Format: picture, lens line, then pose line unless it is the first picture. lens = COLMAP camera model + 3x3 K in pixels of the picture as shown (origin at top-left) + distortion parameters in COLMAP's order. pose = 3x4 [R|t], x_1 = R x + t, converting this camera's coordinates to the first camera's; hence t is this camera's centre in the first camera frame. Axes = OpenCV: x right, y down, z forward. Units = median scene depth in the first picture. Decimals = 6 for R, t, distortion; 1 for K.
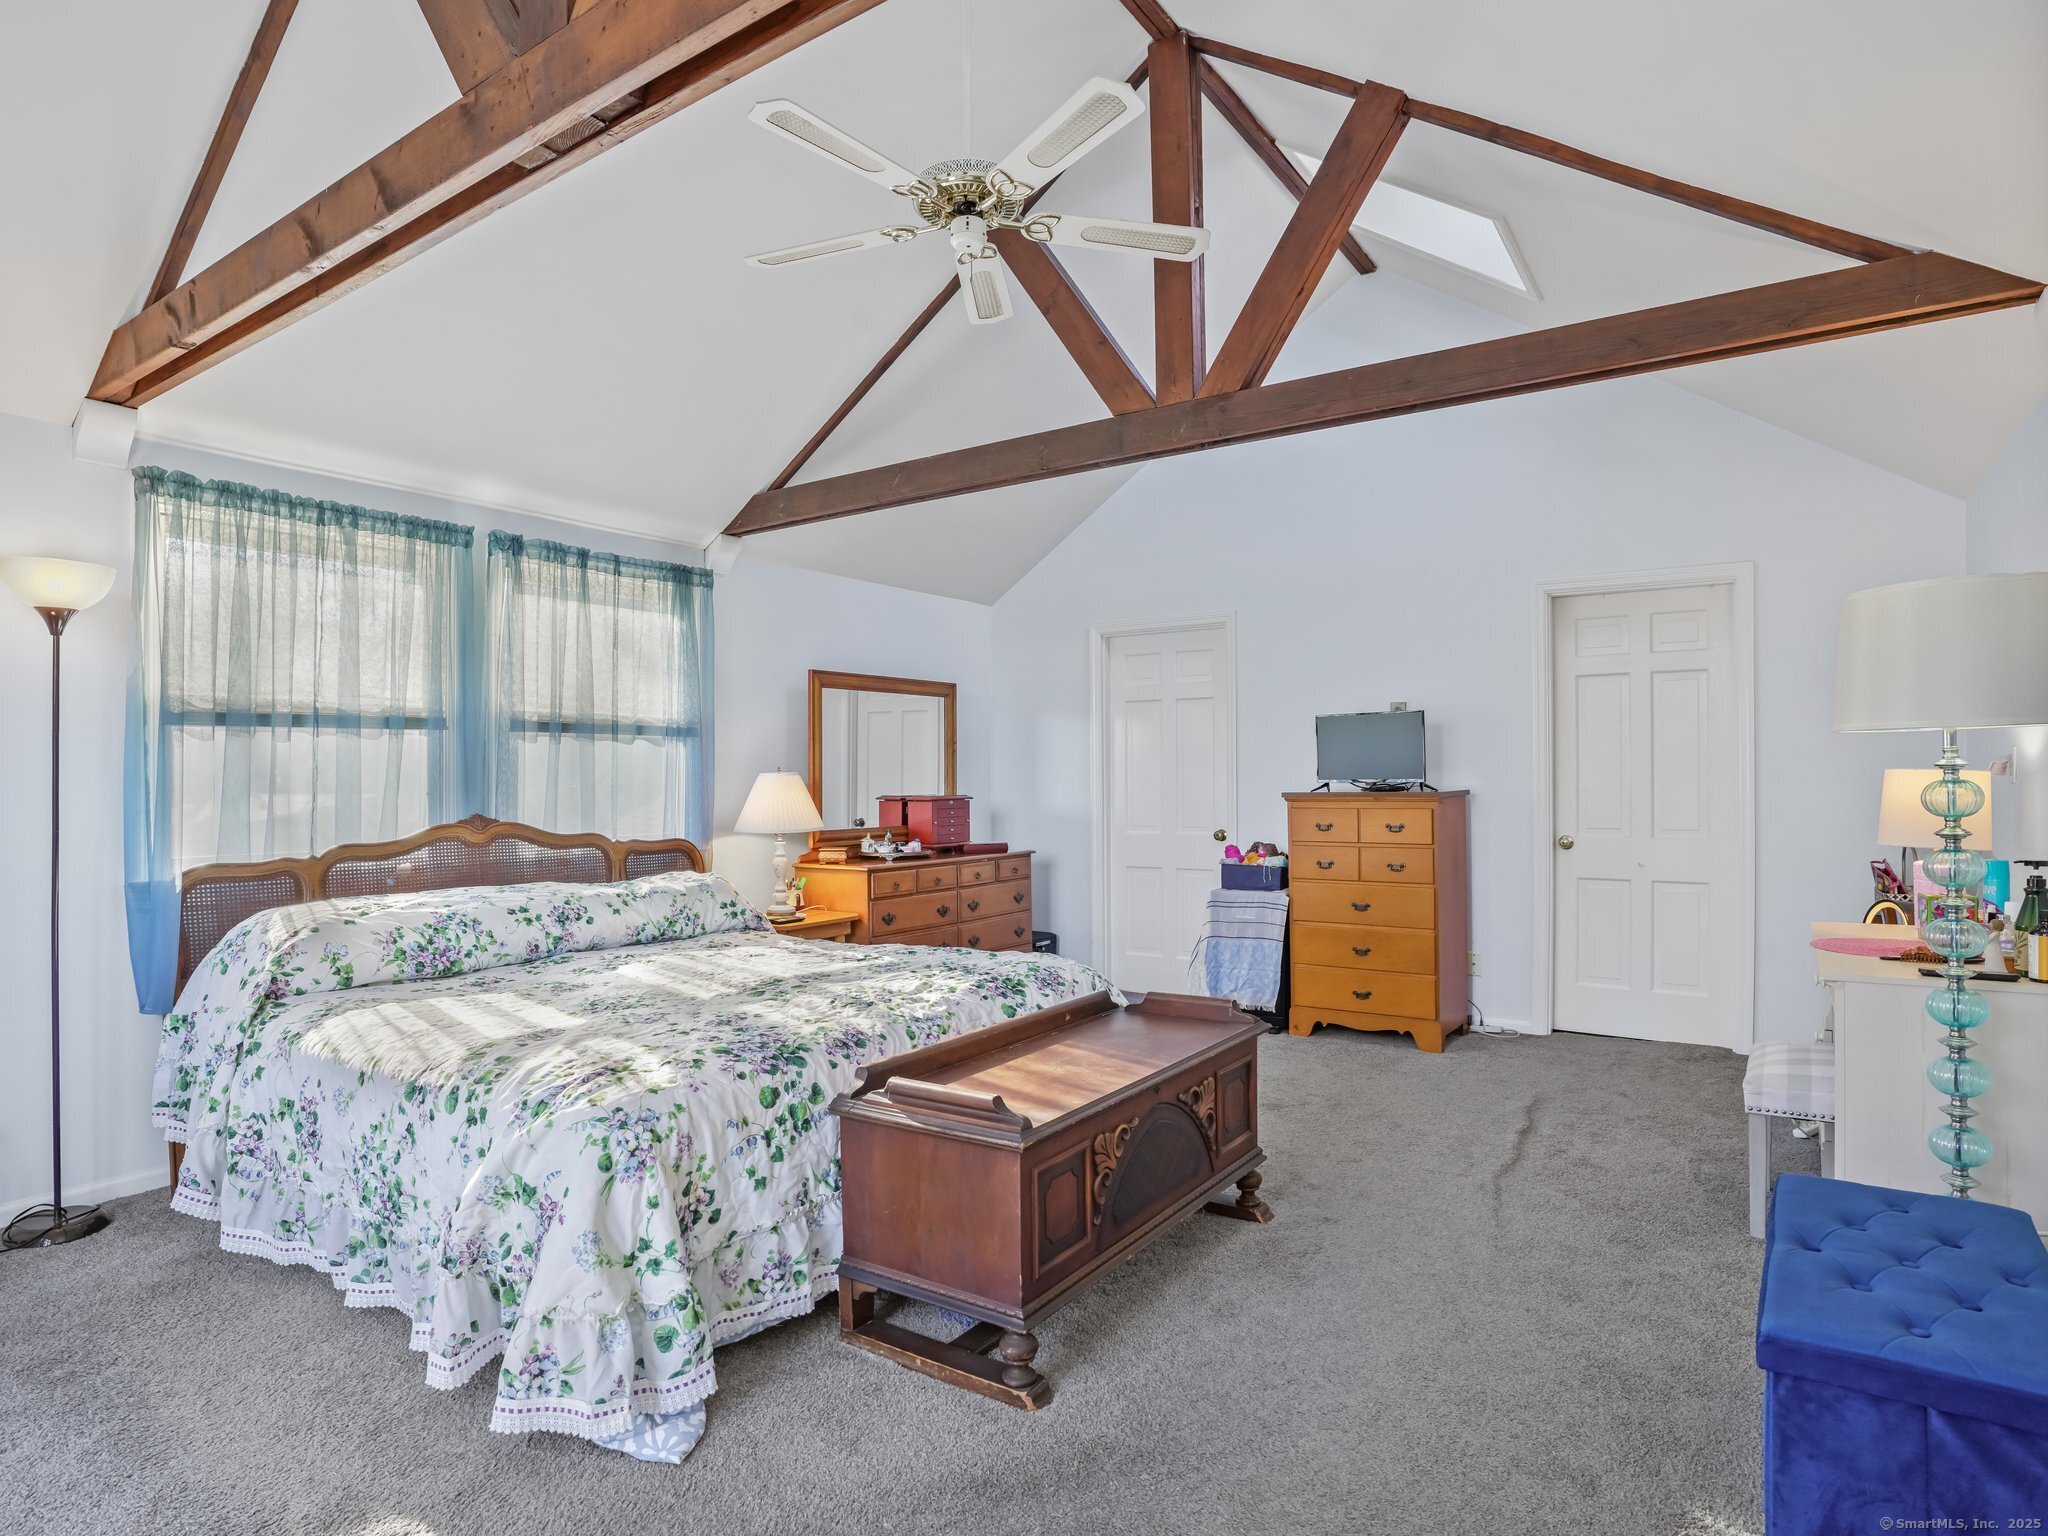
lens RADIAL K [[1166.3, 0, 1017.6], [0, 1166.3, 777.8], [0, 0, 1]] dist [-0.091599, 0.057629]
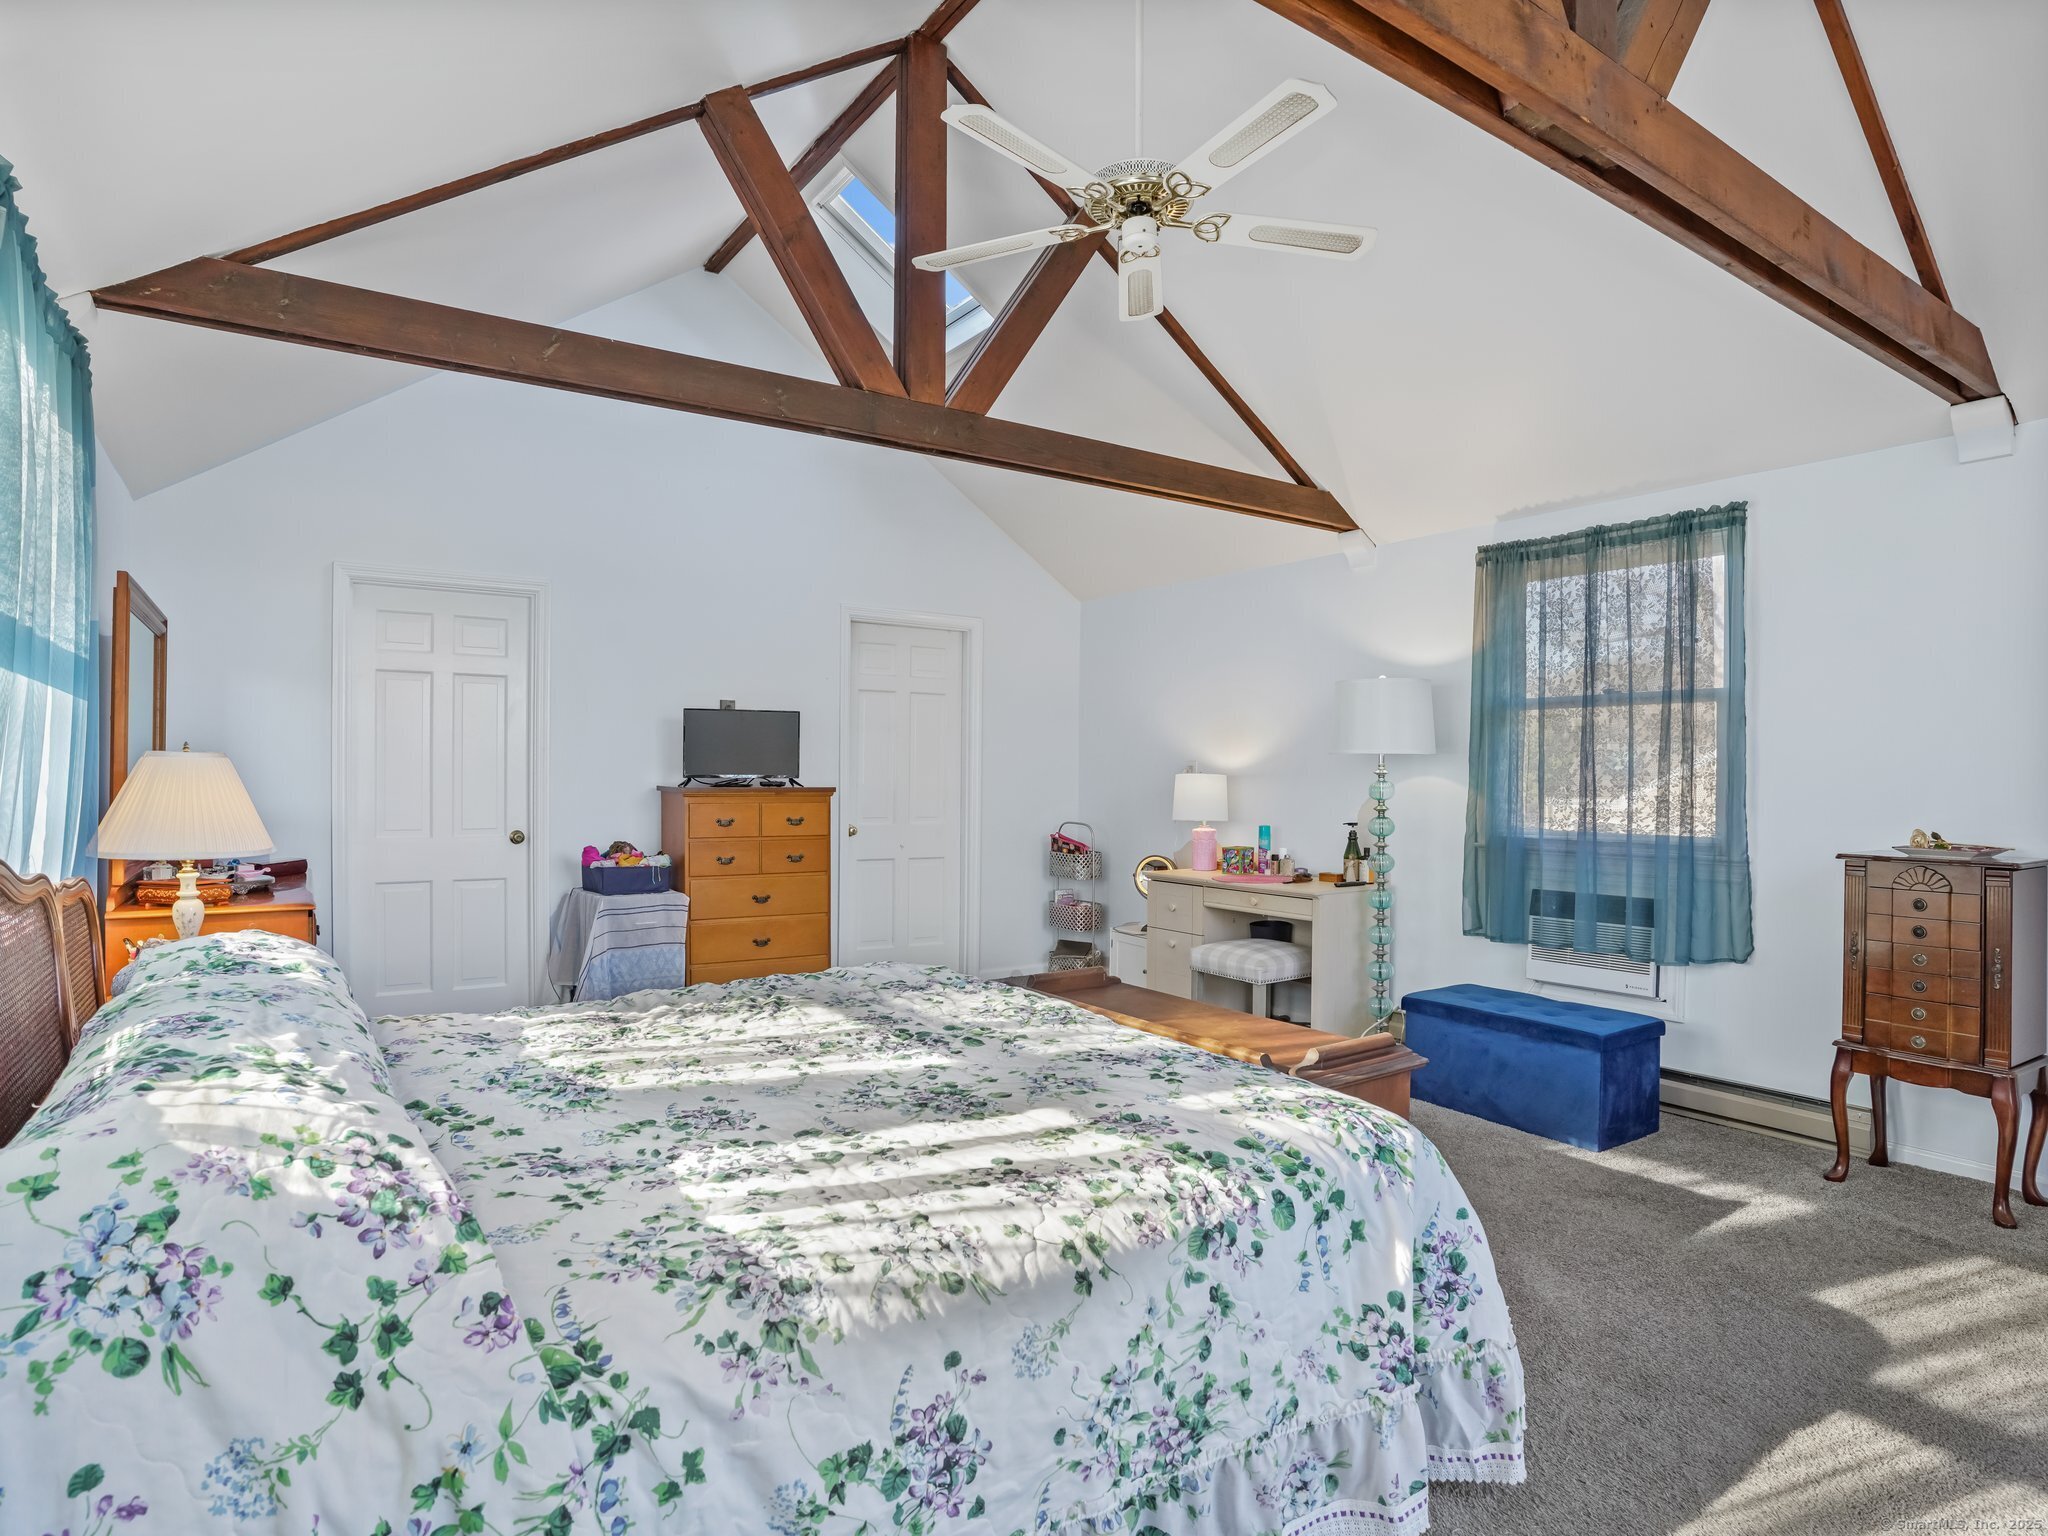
lens RADIAL K [[1166.3, 0, 1017.6], [0, 1166.3, 777.8], [0, 0, 1]] dist [-0.091599, 0.057629]
pose [[0.340661, 0.008642, 0.940146, -0.603950], [-0.011299, 0.999923, -0.005097, 0.006695], [-0.940118, -0.008887, 0.340733, 0.443520]]
